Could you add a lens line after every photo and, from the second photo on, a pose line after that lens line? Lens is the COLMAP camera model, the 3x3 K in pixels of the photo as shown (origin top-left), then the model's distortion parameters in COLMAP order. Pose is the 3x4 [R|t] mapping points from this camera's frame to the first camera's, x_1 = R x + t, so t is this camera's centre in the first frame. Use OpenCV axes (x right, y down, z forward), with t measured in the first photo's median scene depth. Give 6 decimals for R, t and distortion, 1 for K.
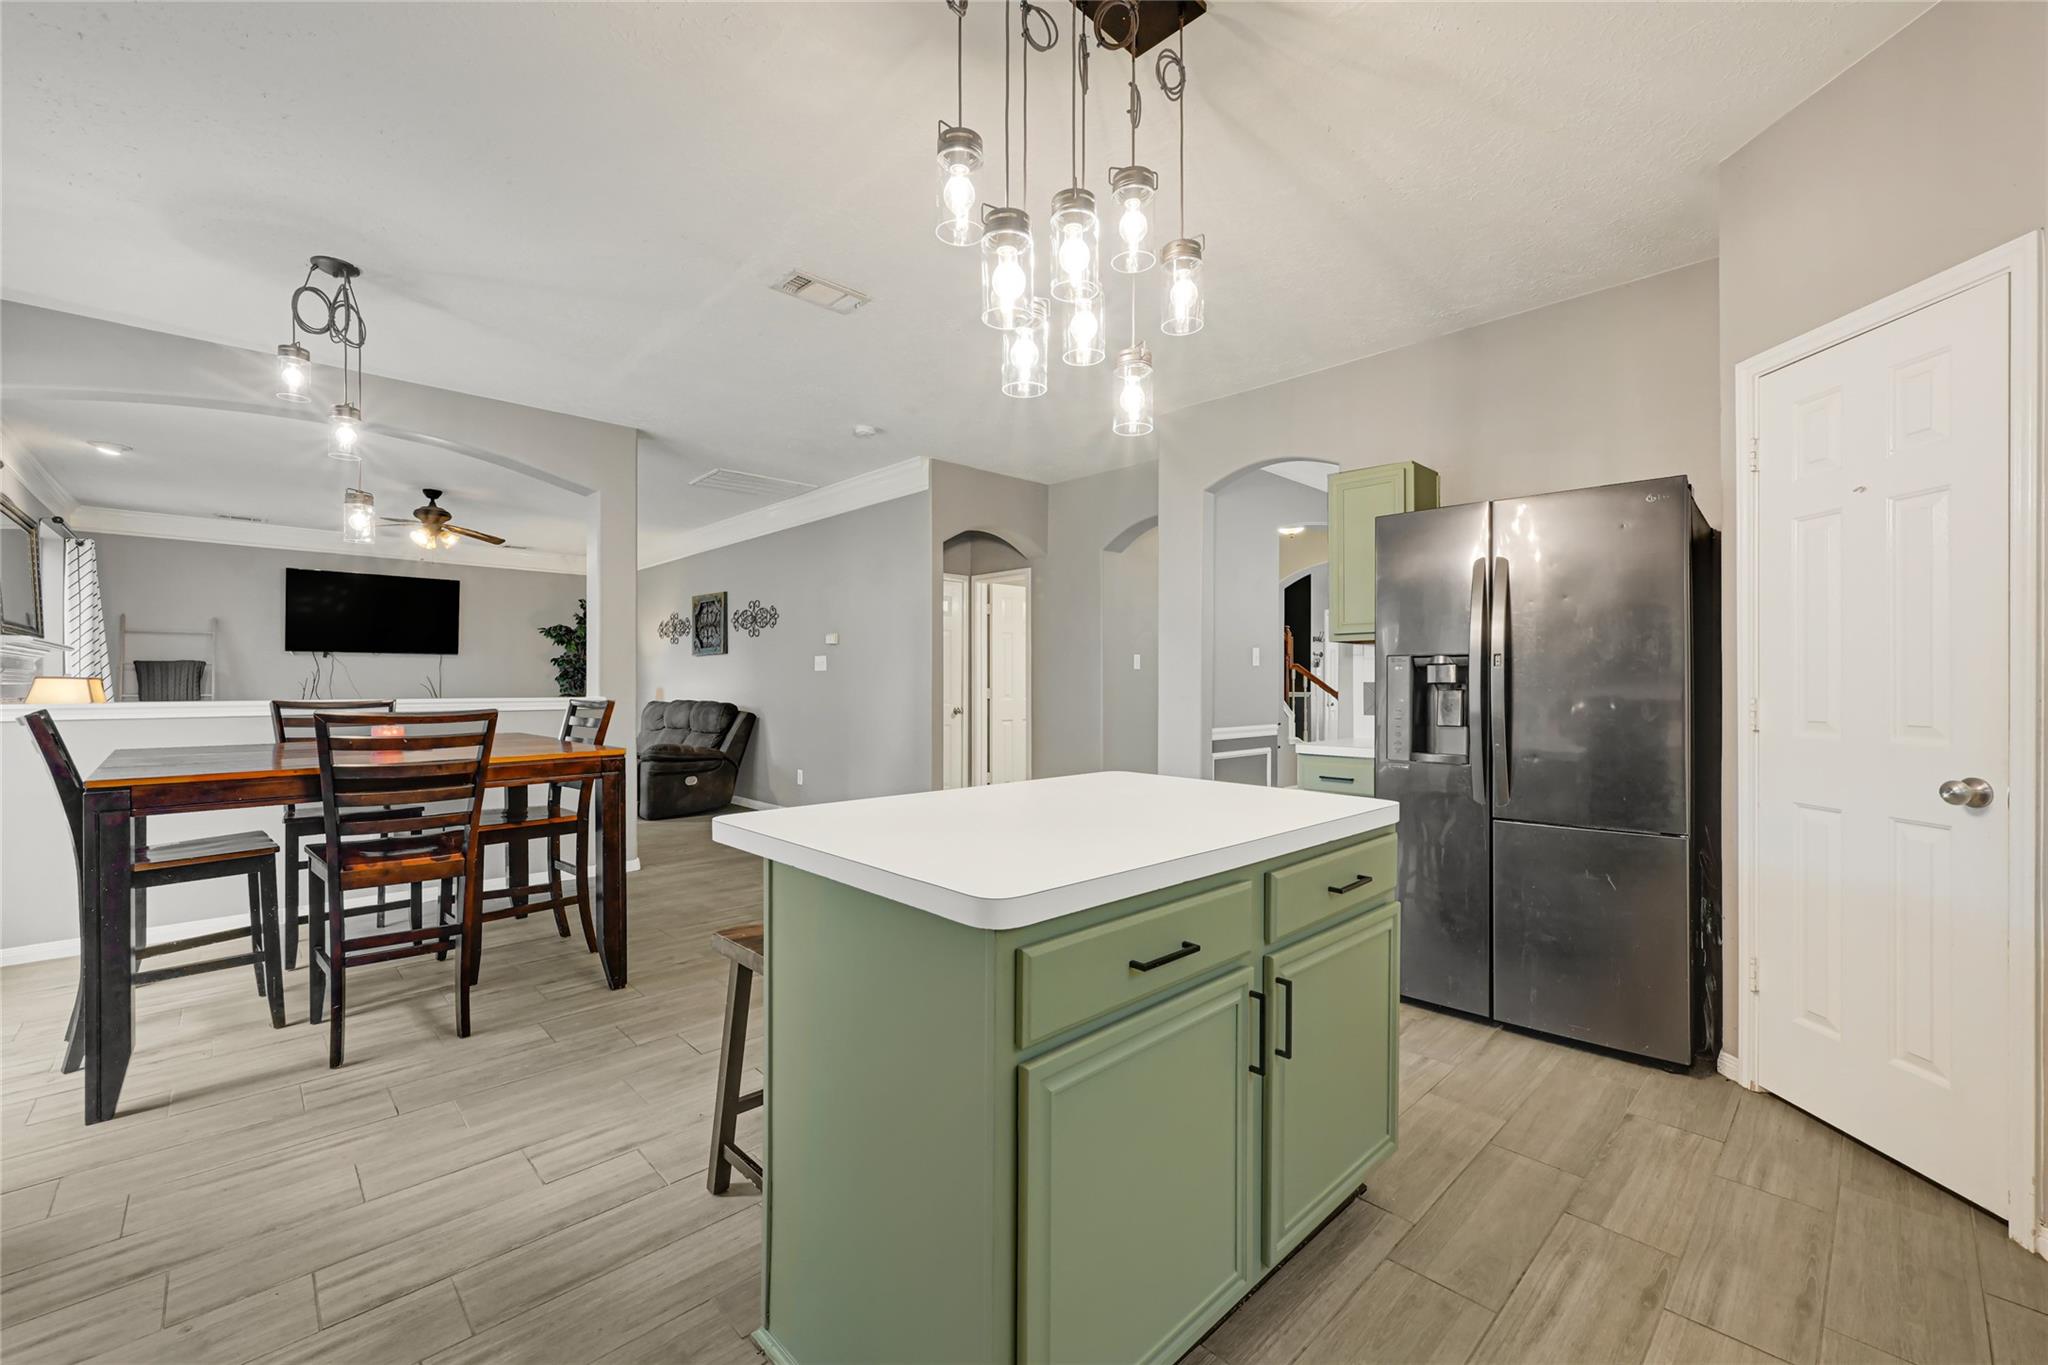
lens RADIAL K [[828.5, 0, 1024.6], [0, 828.5, 674.3], [0, 0, 1]] dist [0.000114, 0.000000]
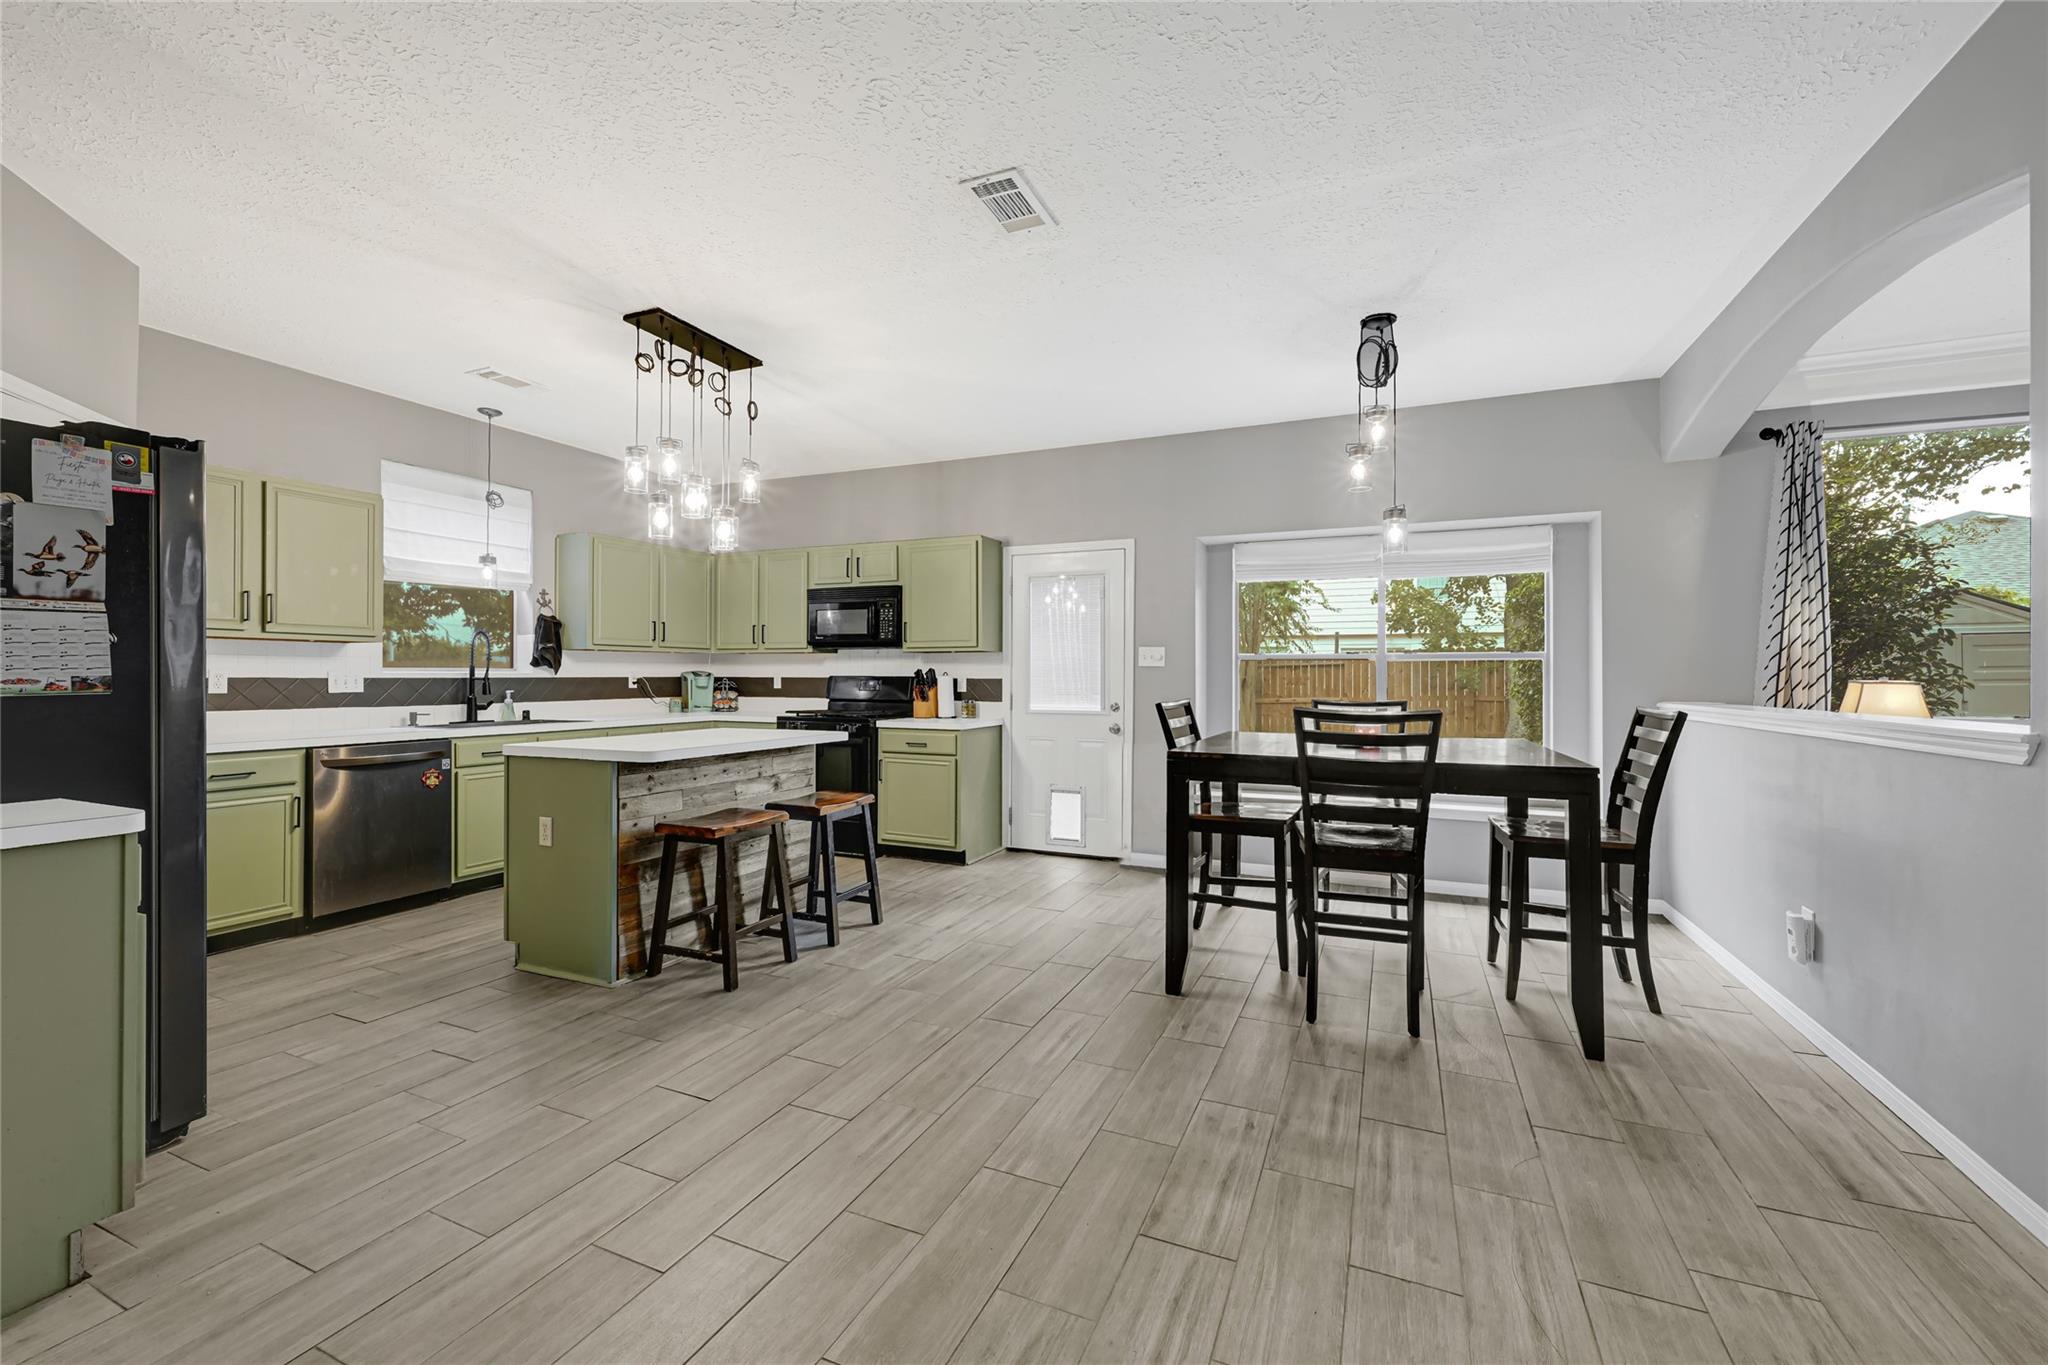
lens RADIAL K [[828.5, 0, 1024.6], [0, 828.5, 674.3], [0, 0, 1]] dist [0.000114, 0.000000]
pose [[-0.925620, -0.006468, -0.378399, 0.052361], [-0.002492, 0.999936, -0.010996, 0.010656], [0.378446, -0.009235, -0.925577, 1.976108]]
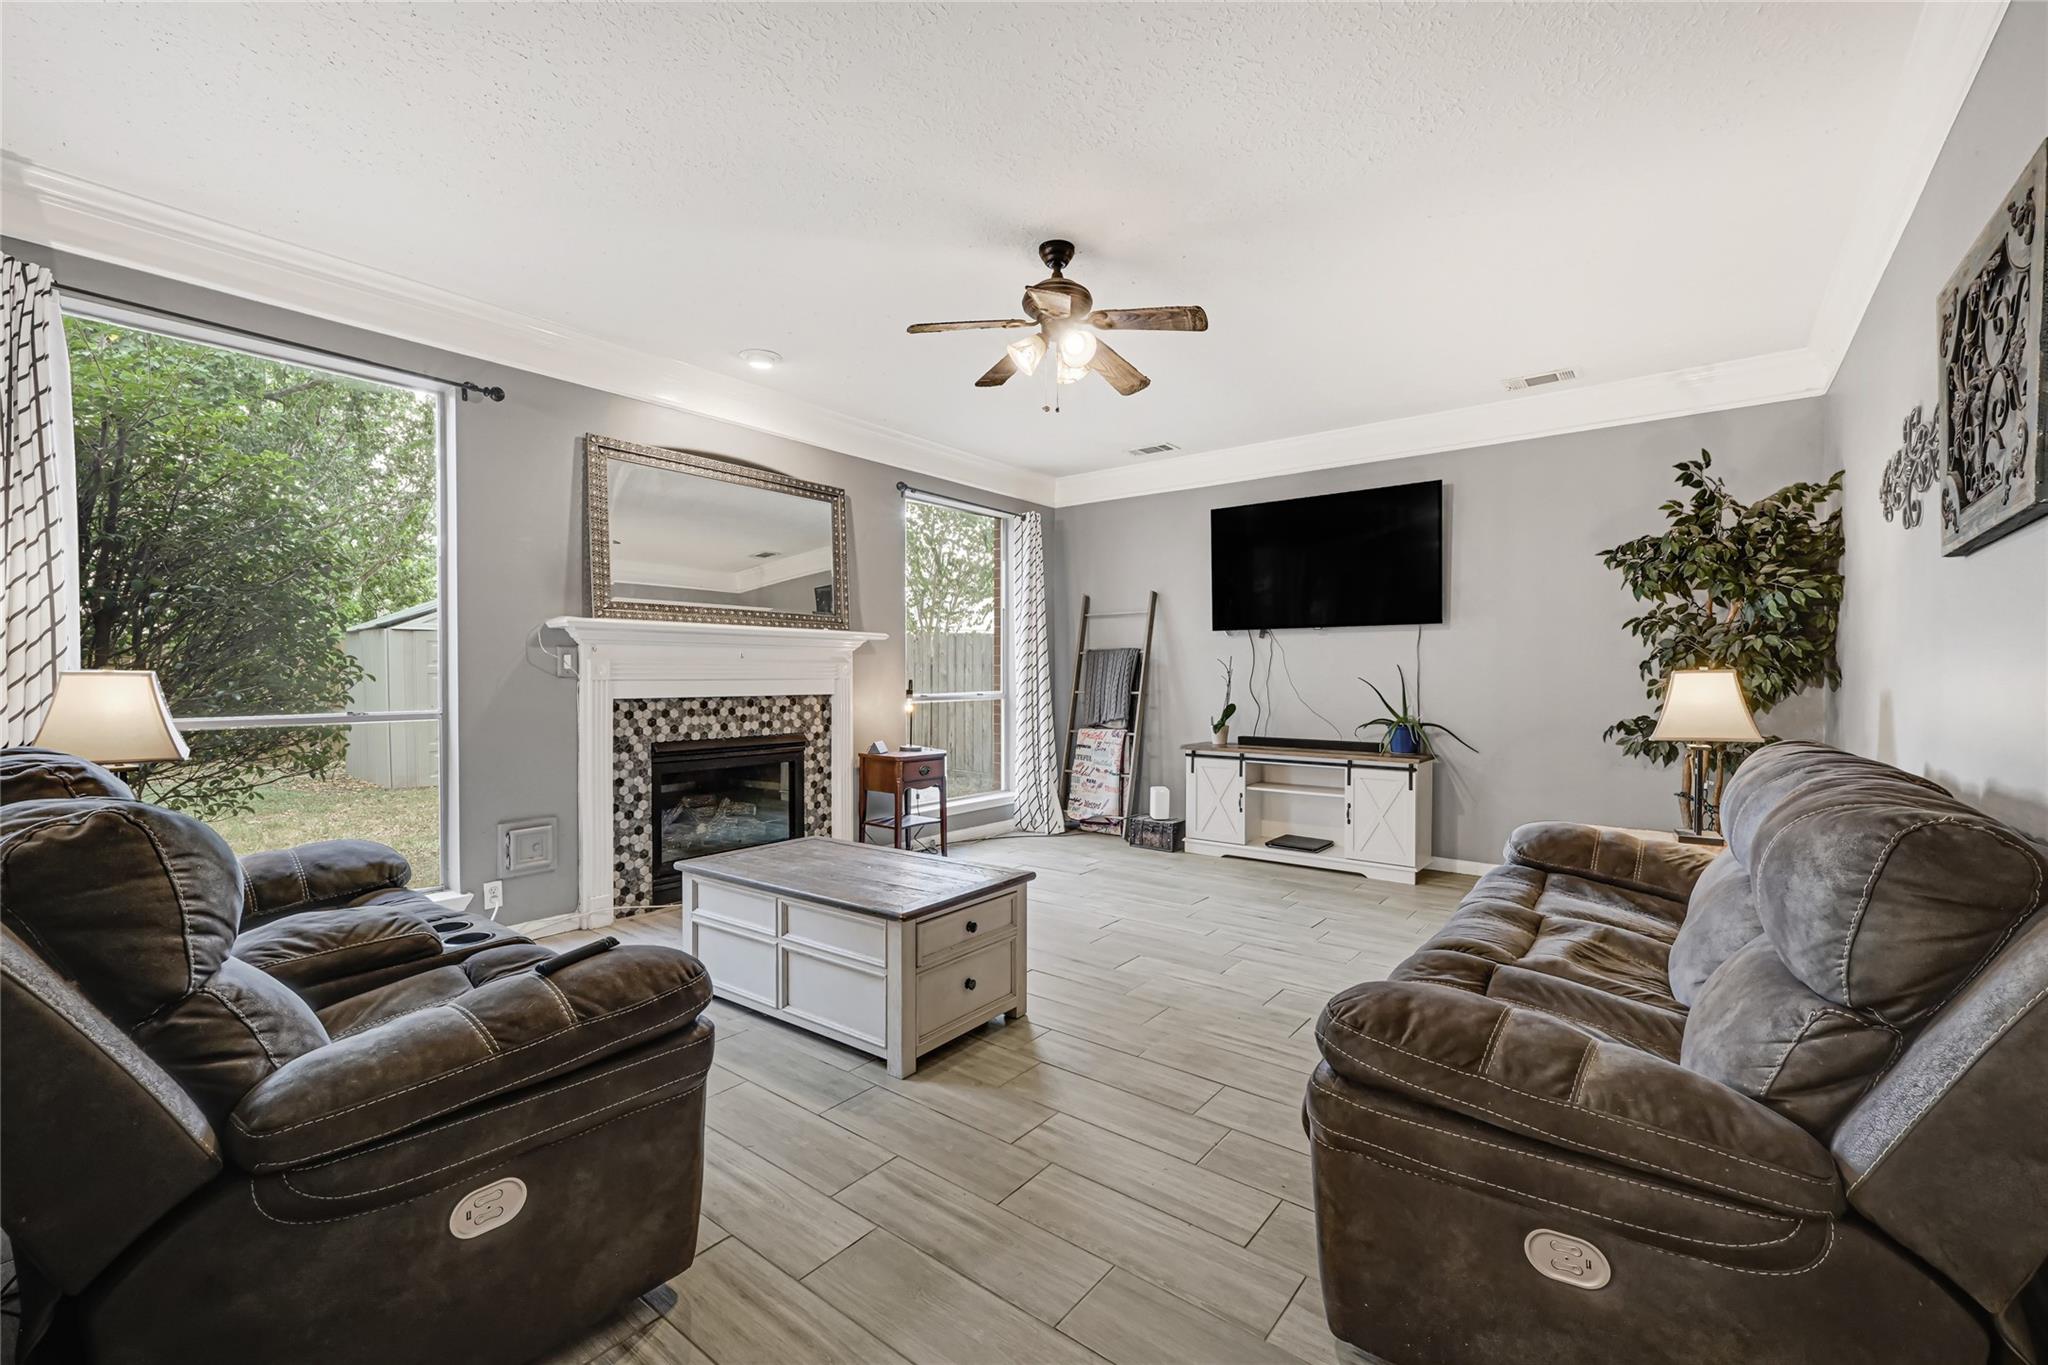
lens RADIAL K [[849.3, 0, 1028.7], [0, 849.3, 674.8], [0, 0, 1]] dist [0.001212, 0.000016]
pose [[0.142990, -0.001947, -0.989722, -0.602930], [0.013214, 0.999913, -0.000058, 0.020605], [0.989636, -0.013070, 0.143003, 2.117705]]
